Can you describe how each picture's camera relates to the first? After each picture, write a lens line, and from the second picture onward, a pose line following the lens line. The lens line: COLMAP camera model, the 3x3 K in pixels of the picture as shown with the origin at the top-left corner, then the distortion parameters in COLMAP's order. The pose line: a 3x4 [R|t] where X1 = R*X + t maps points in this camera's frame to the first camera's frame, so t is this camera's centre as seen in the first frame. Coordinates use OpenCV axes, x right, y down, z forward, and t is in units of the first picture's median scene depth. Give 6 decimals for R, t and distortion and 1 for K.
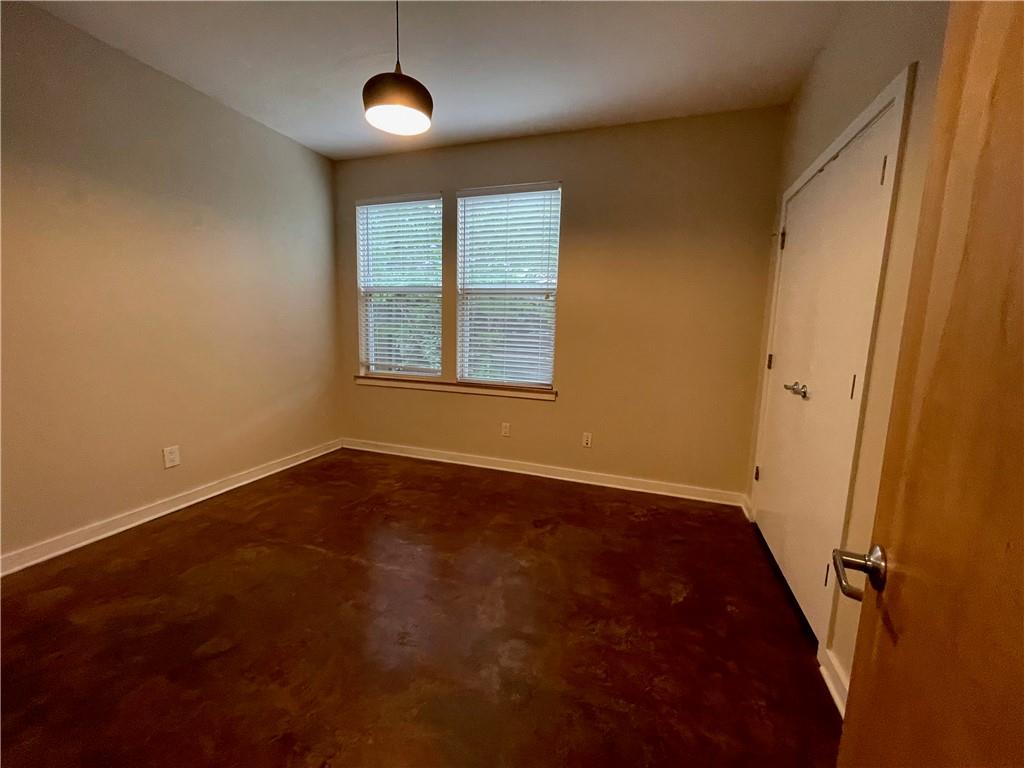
lens RADIAL K [[455.5, 0, 512.0], [0, 455.5, 384.0], [0, 0, 1]] dist [0.000090, 0.000050]
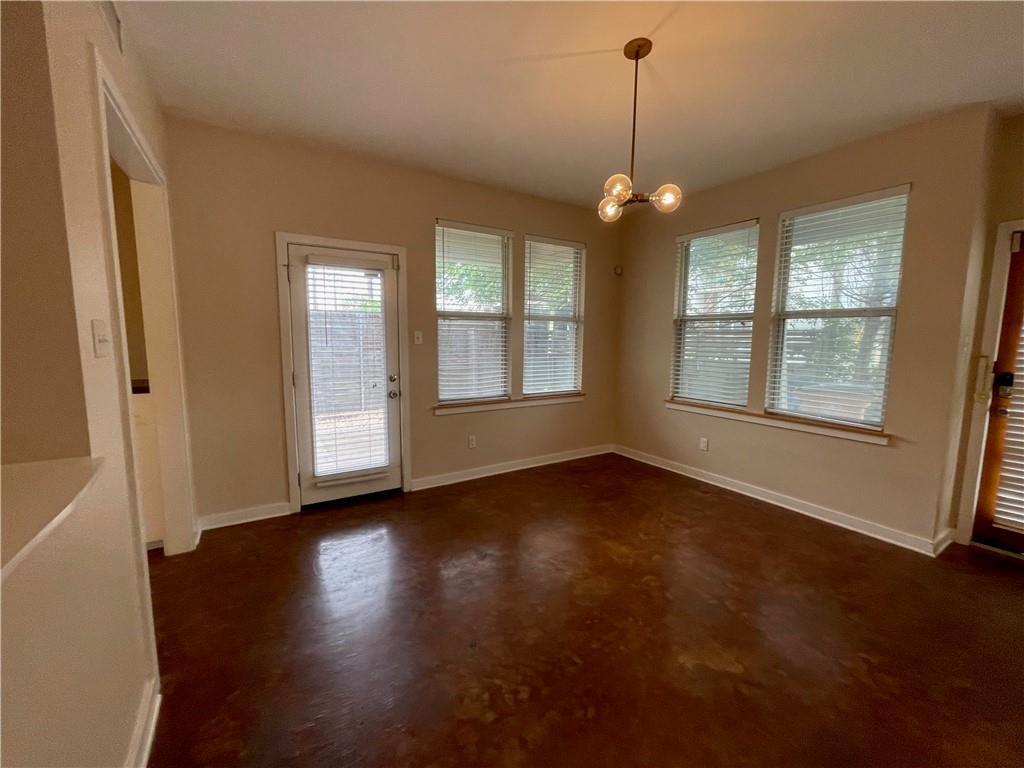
lens RADIAL K [[426.5, 0, 512.0], [0, 426.5, 384.0], [0, 0, 1]] dist [-0.001730, -0.000031]
pose [[0.778614, 0.055090, -0.625080, 0.102082], [-0.088746, 0.995794, -0.022782, 0.008747], [0.621195, 0.073211, 0.780228, -0.043126]]
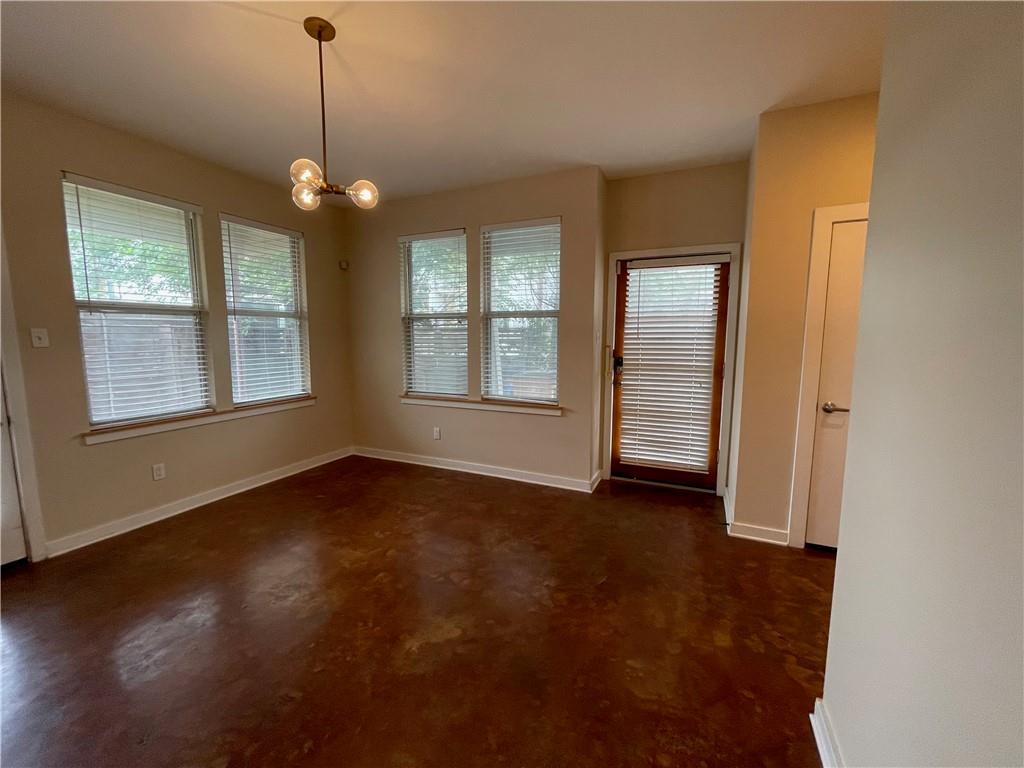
lens RADIAL K [[426.5, 0, 512.0], [0, 426.5, 384.0], [0, 0, 1]] dist [-0.001730, -0.000031]
pose [[0.996301, -0.011126, -0.085206, 0.109611], [0.007594, 0.999103, -0.041669, 0.008308], [0.085593, 0.040868, 0.995492, -0.038883]]
